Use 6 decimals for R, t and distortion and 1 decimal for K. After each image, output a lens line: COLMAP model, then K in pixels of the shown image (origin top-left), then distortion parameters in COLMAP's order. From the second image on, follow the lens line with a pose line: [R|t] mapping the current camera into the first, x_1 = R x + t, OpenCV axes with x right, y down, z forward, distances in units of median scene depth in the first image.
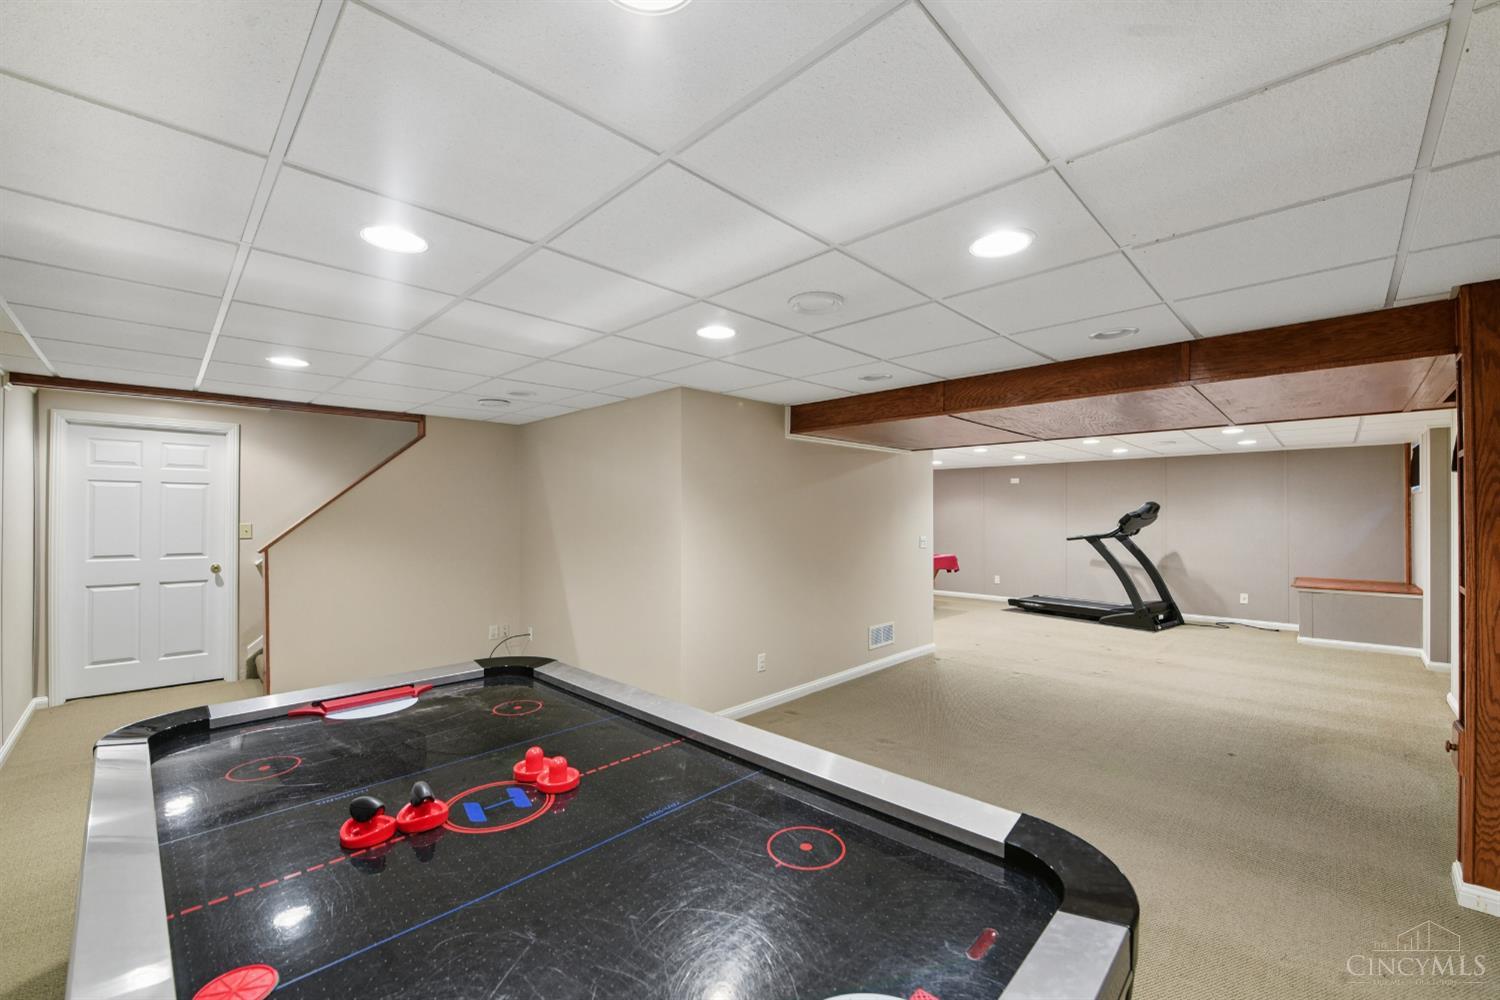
lens RADIAL K [[602.6, 0, 751.5], [0, 602.6, 513.9], [0, 0, 1]] dist [-0.011036, -0.000246]
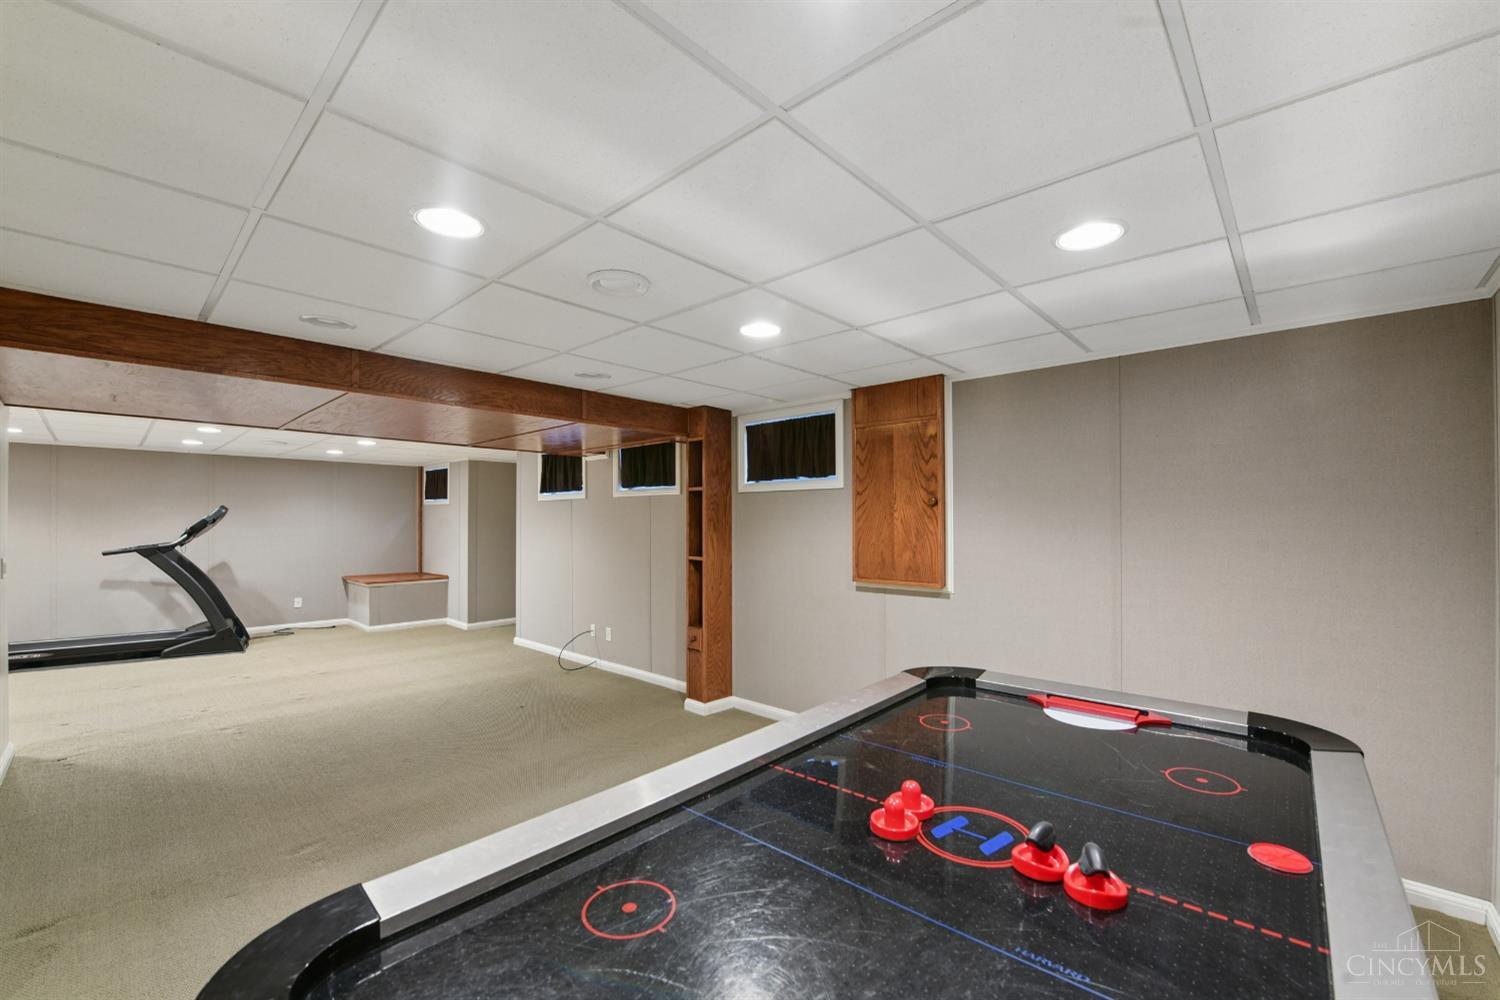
lens RADIAL K [[623.5, 0, 748.8], [0, 623.5, 528.4], [0, 0, 1]] dist [-0.002325, -0.000386]
pose [[-0.030742, -0.011918, 0.999456, -0.427584], [-0.002337, 0.999927, 0.011851, 0.000898], [-0.999525, -0.001972, -0.030768, 0.430154]]
